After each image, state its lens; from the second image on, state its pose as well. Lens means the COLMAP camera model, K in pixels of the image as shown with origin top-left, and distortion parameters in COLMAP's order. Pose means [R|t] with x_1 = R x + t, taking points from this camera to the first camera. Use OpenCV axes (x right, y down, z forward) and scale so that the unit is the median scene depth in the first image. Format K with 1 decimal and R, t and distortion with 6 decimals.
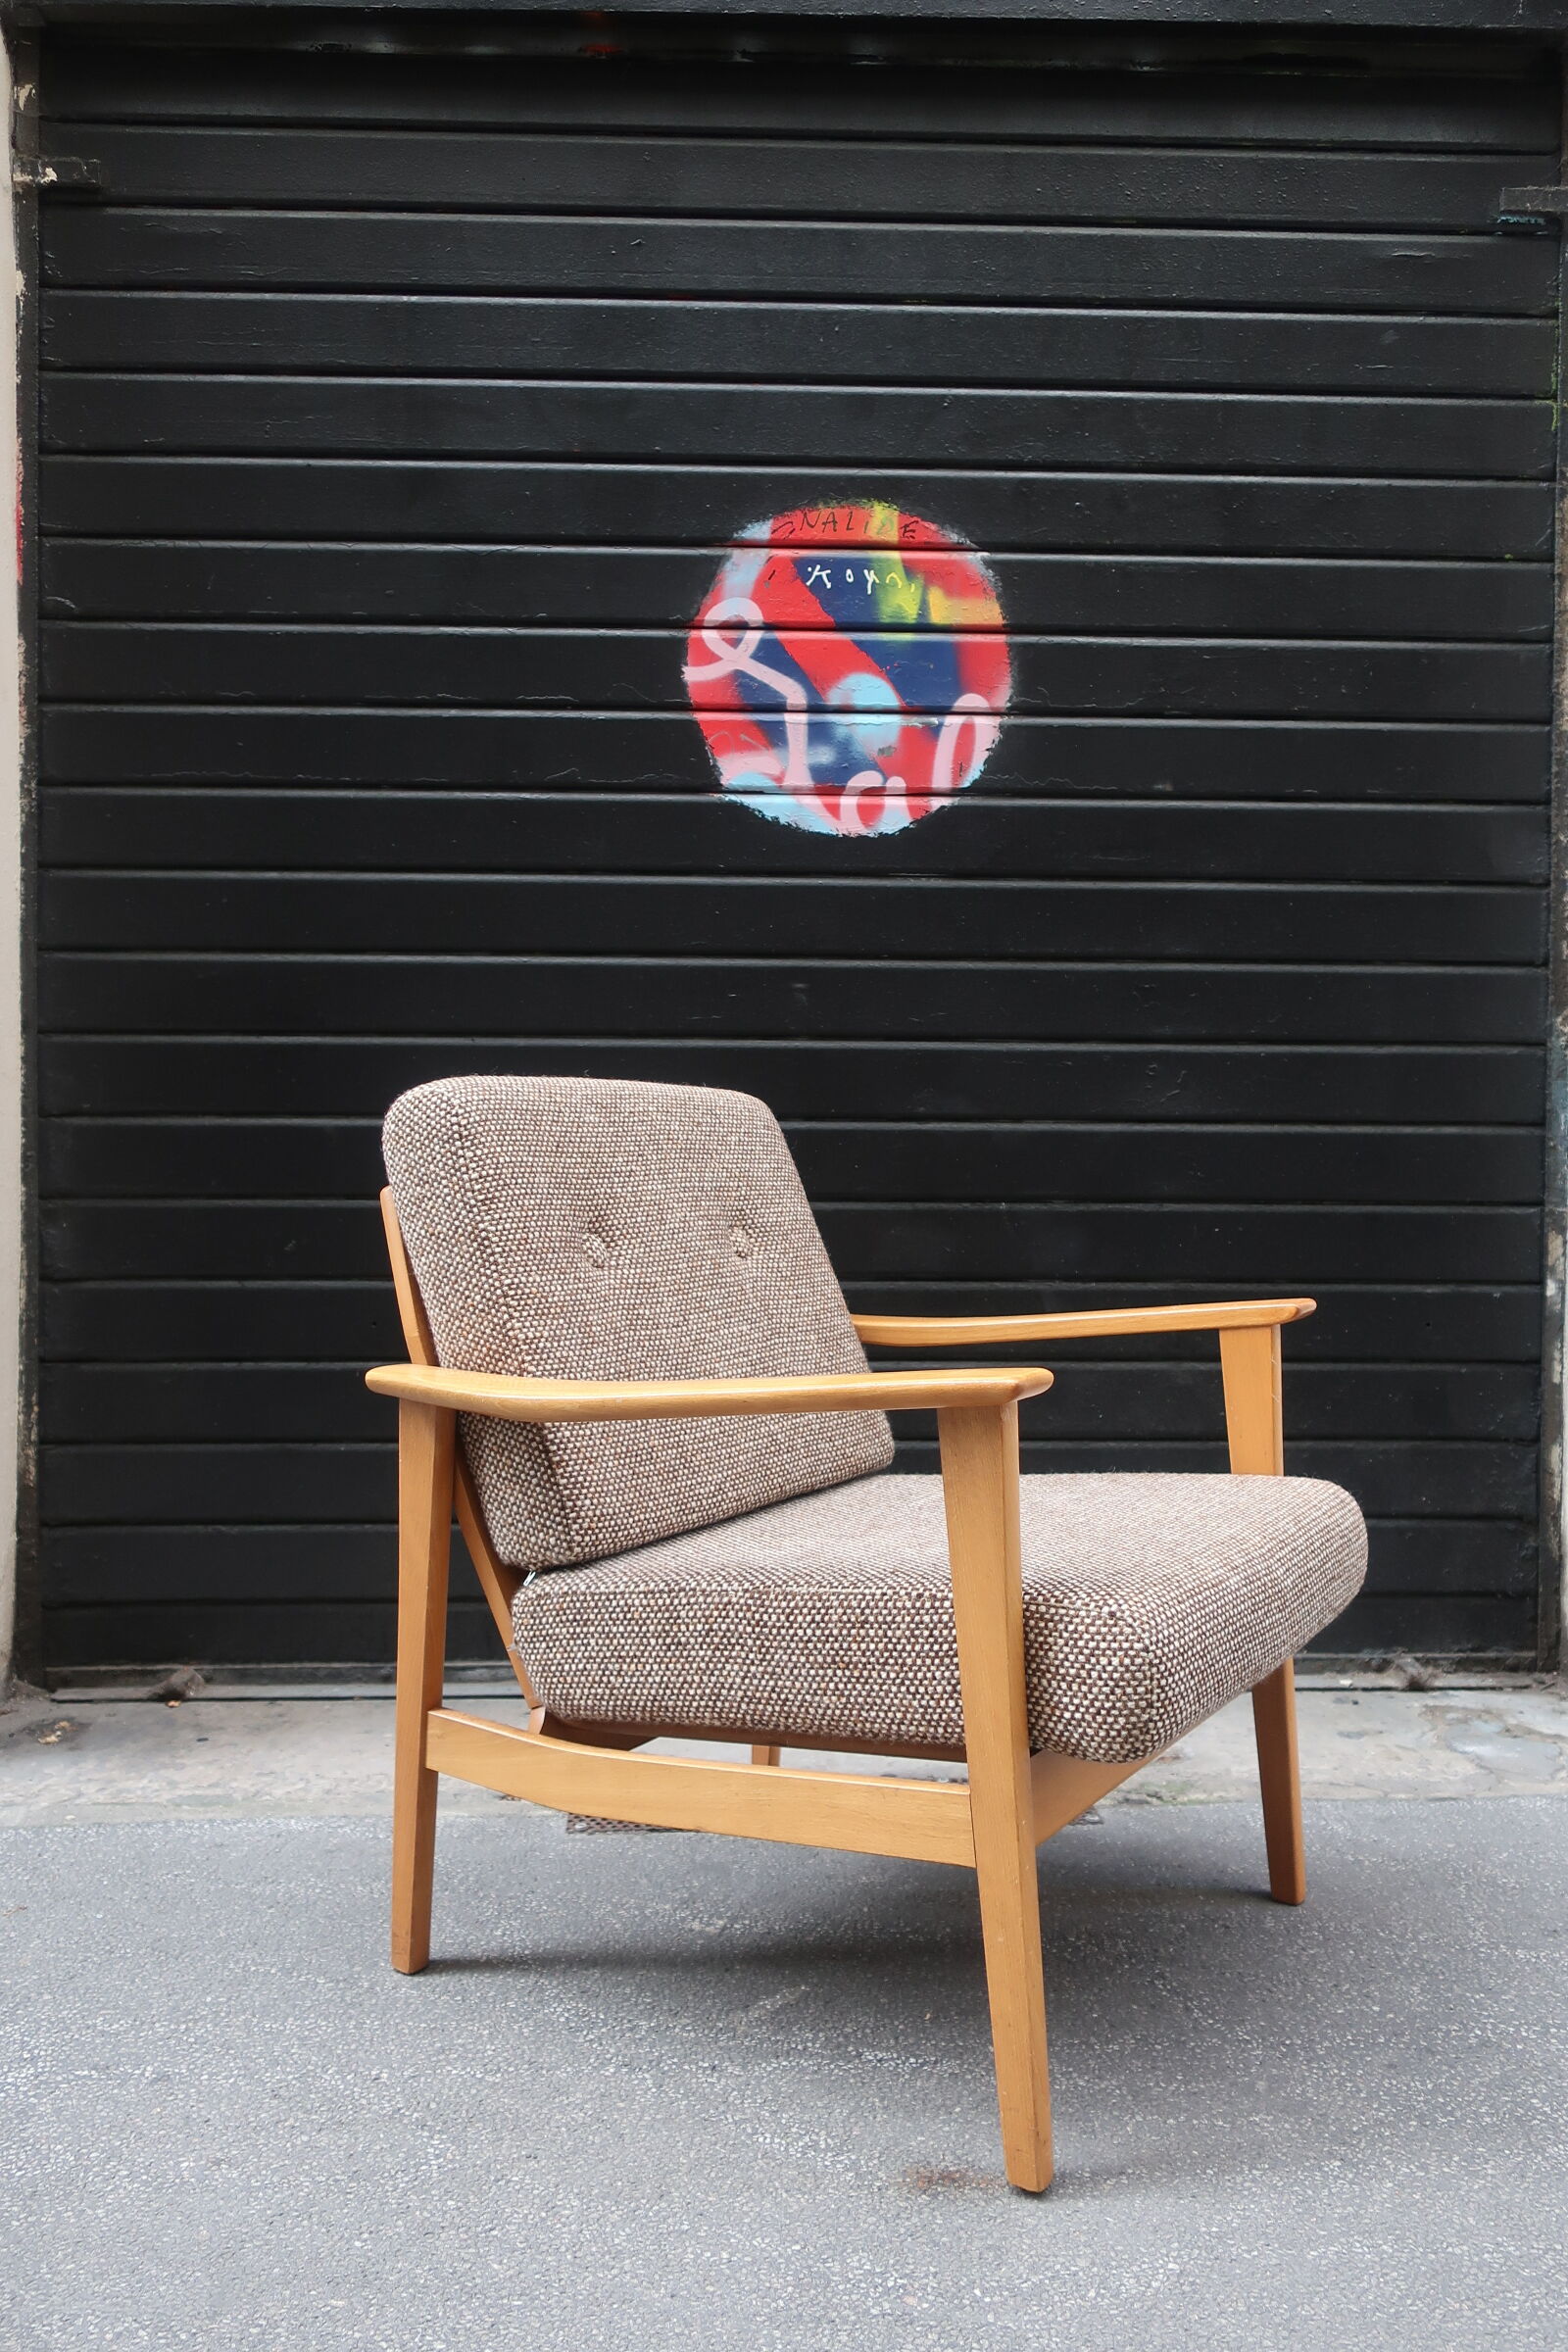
lens RADIAL K [[1867.0, 0, 774.0], [0, 1867.0, 1156.8], [0, 0, 1]] dist [-0.011862, 0.018422]
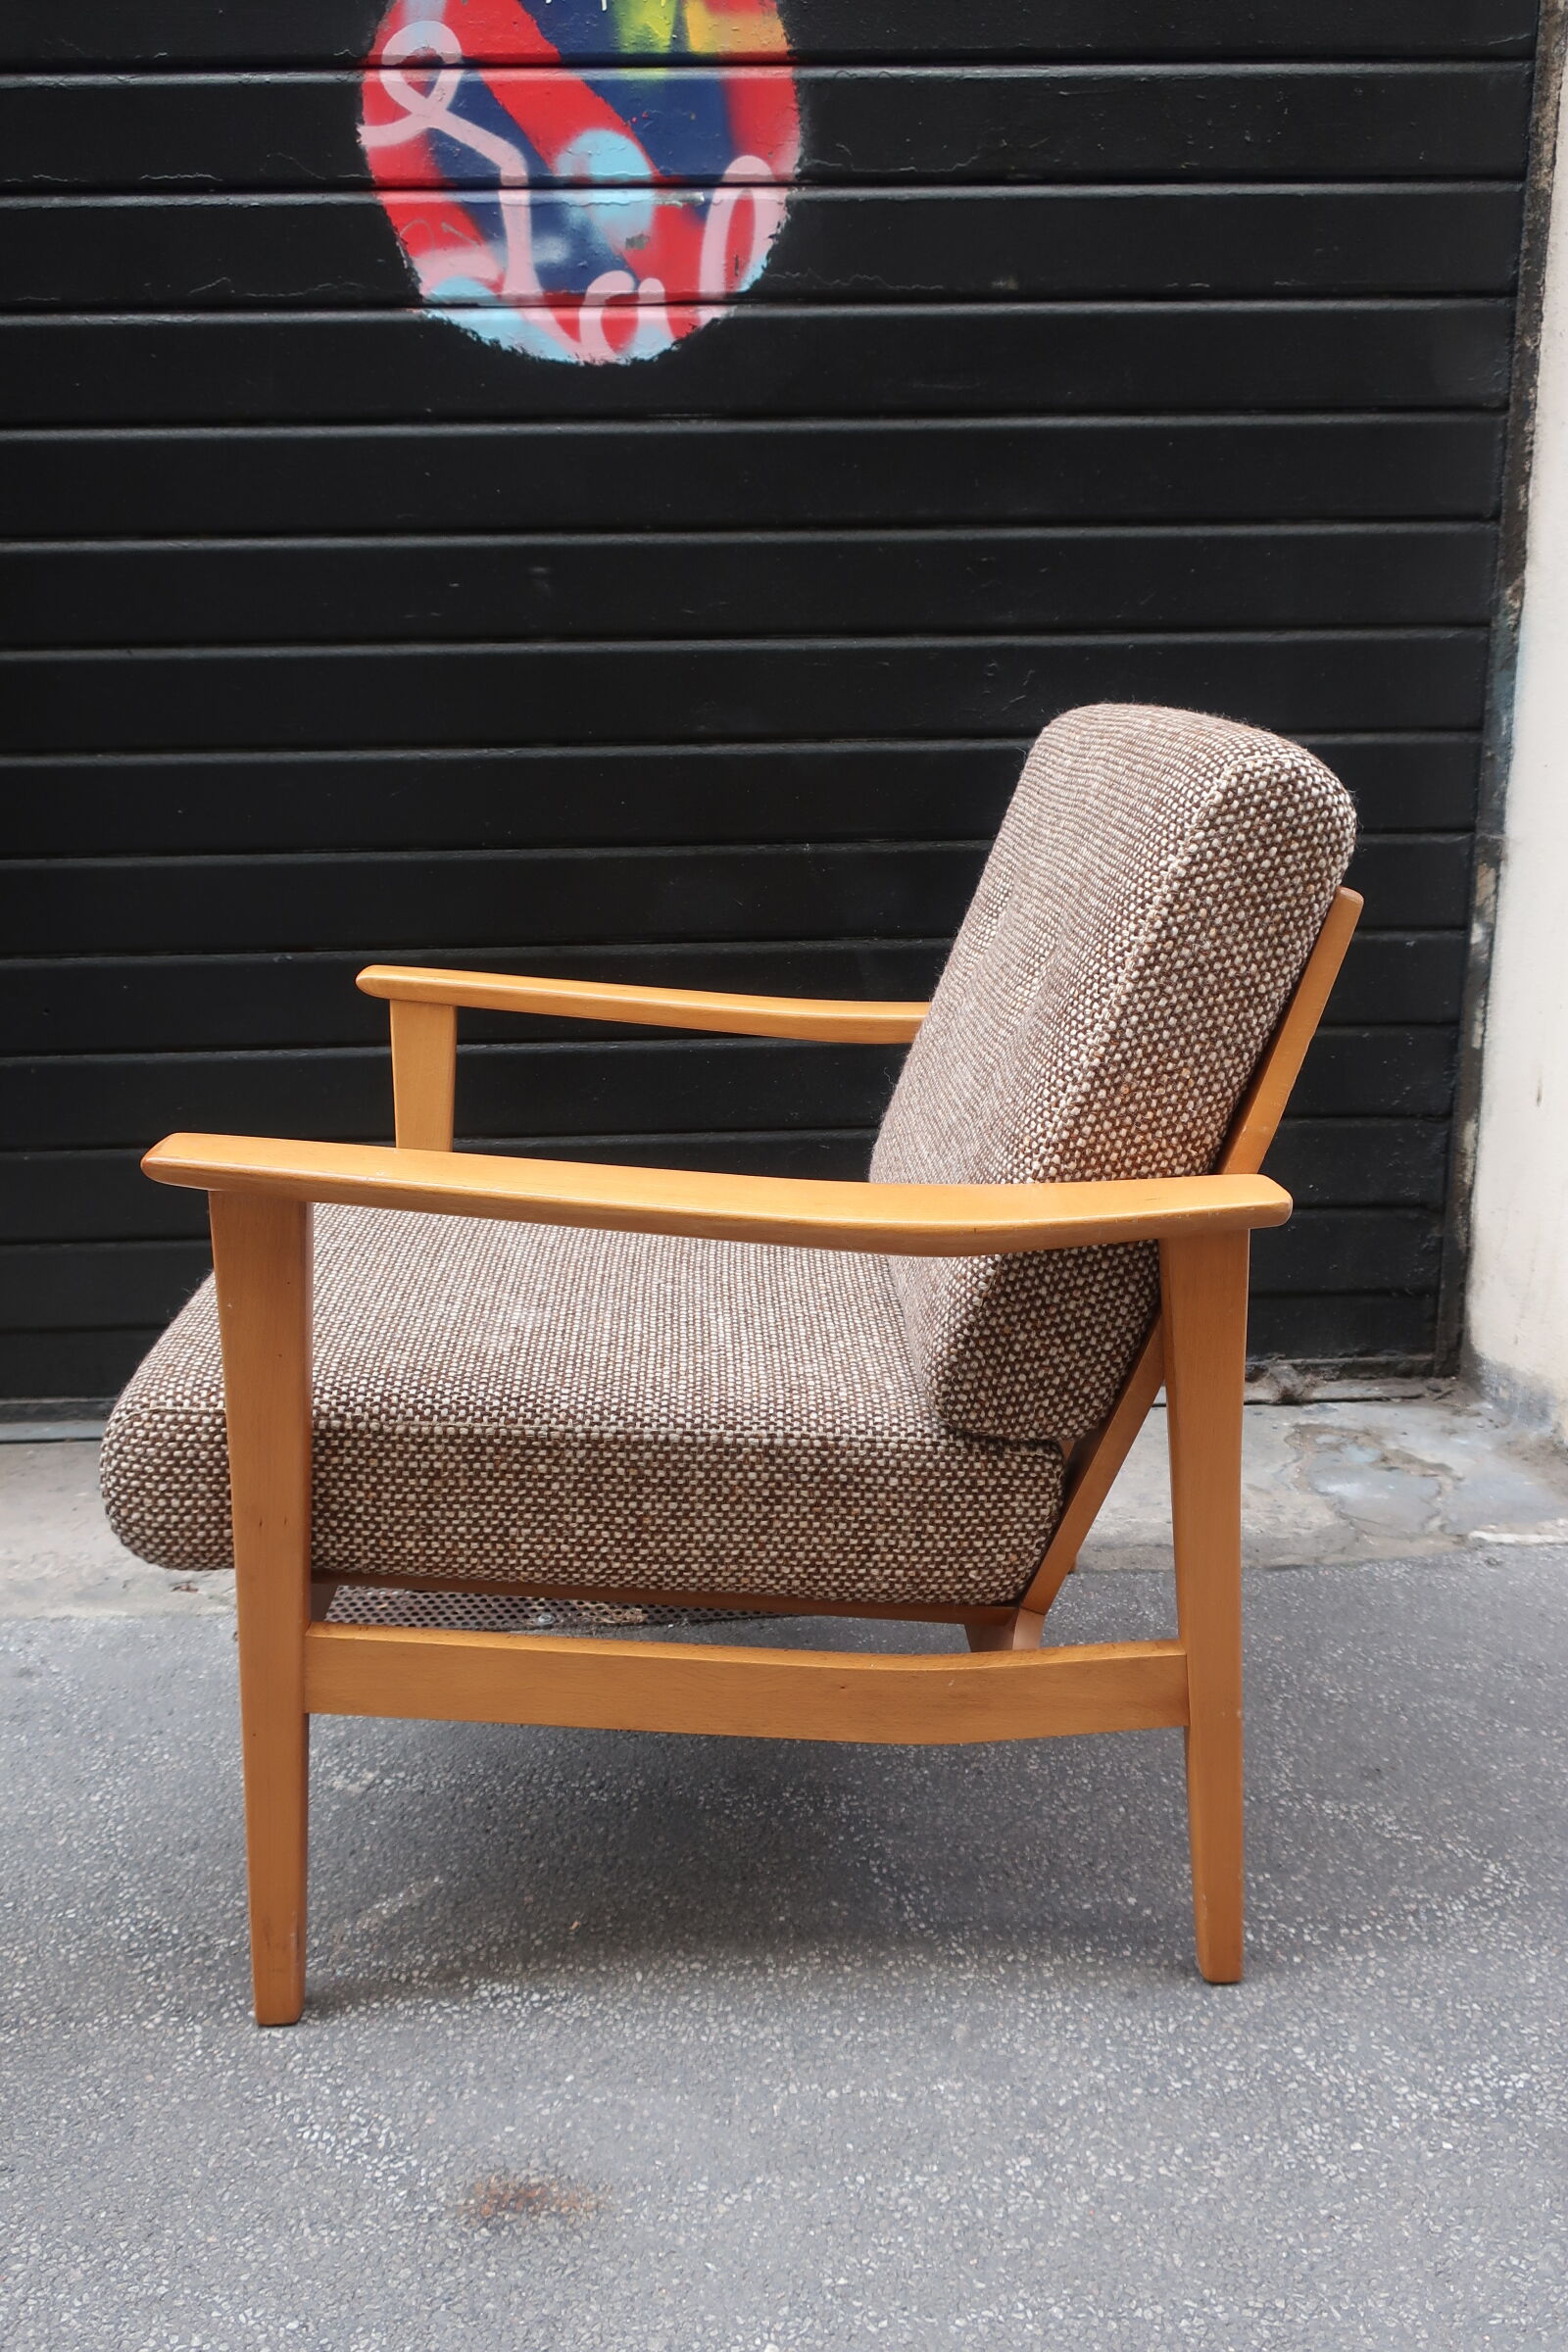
lens RADIAL K [[1867.0, 0, 781.1], [0, 1867.0, 1166.3], [0, 0, 1]] dist [-0.011862, 0.018422]
pose [[0.999742, -0.021833, -0.006268, 0.116256], [0.022693, 0.972168, 0.233185, -0.028988], [0.001002, -0.233267, 0.972412, 0.182530]]
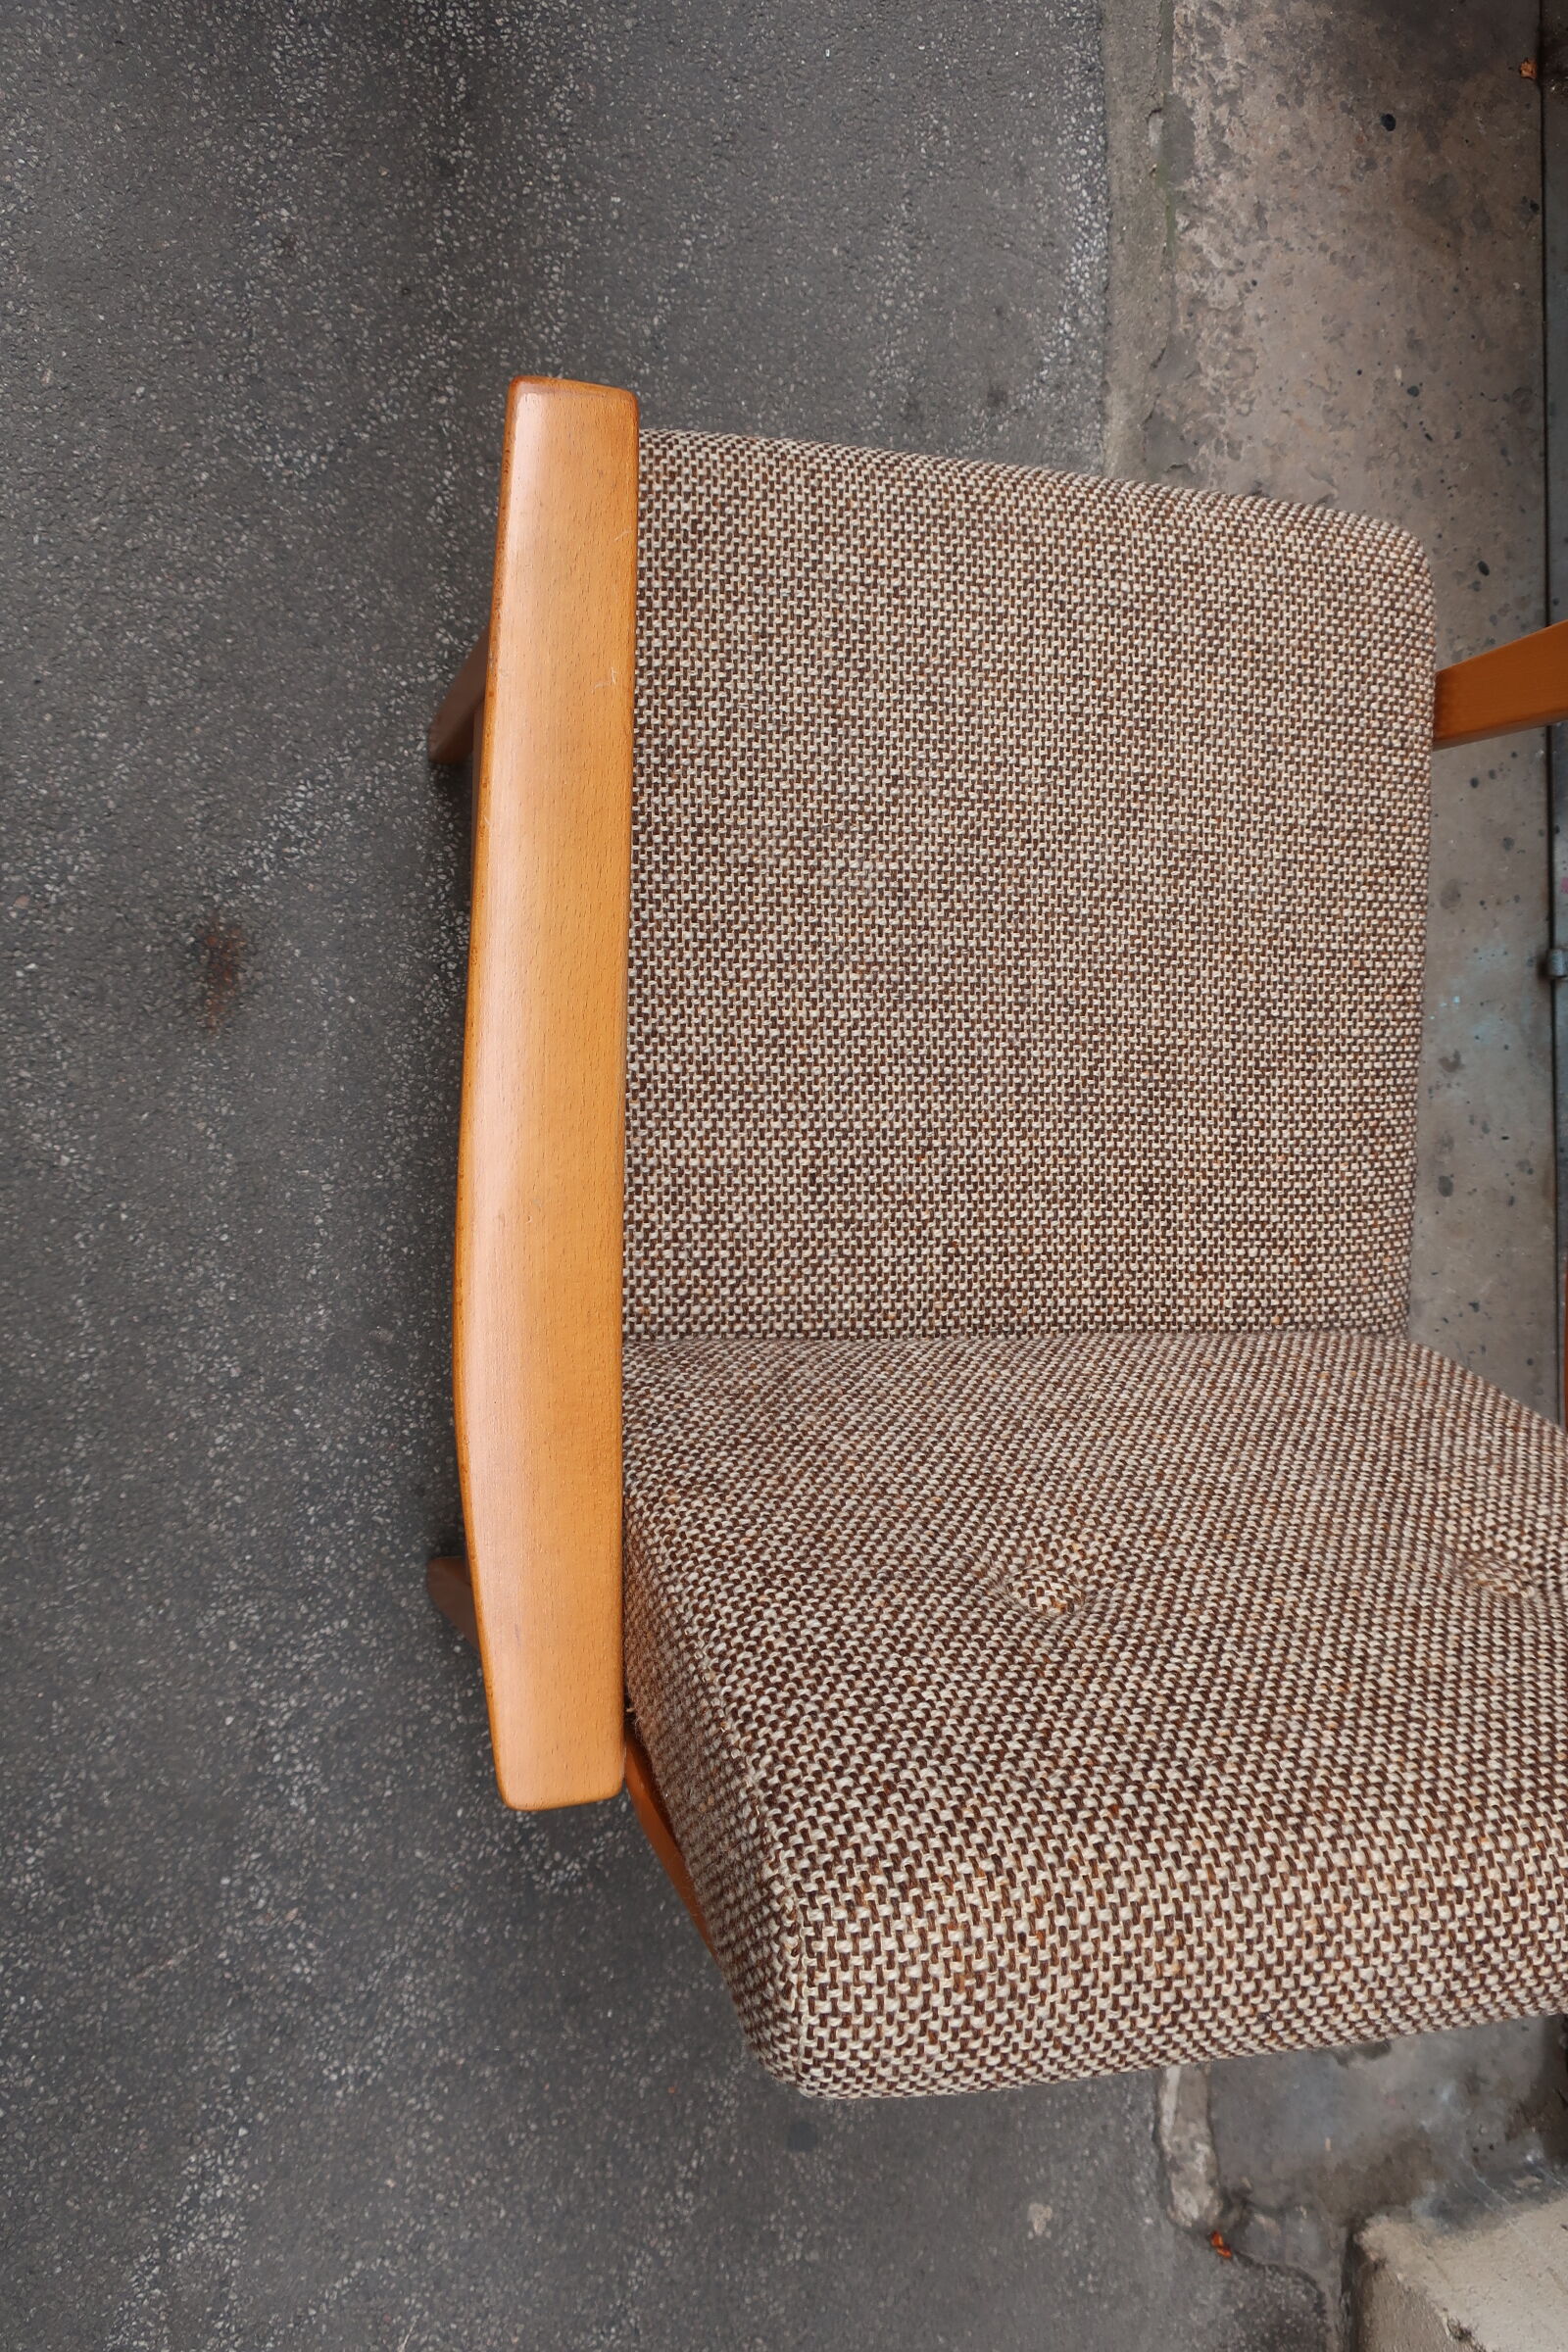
lens RADIAL K [[1867.0, 0, 787.7], [0, 1867.0, 1171.3], [0, 0, 1]] dist [-0.011862, 0.018422]
pose [[-0.028418, 0.998575, -0.045160, 0.127256], [-0.326644, 0.033421, 0.944556, -0.257288], [0.944720, 0.041594, 0.325229, 0.519444]]
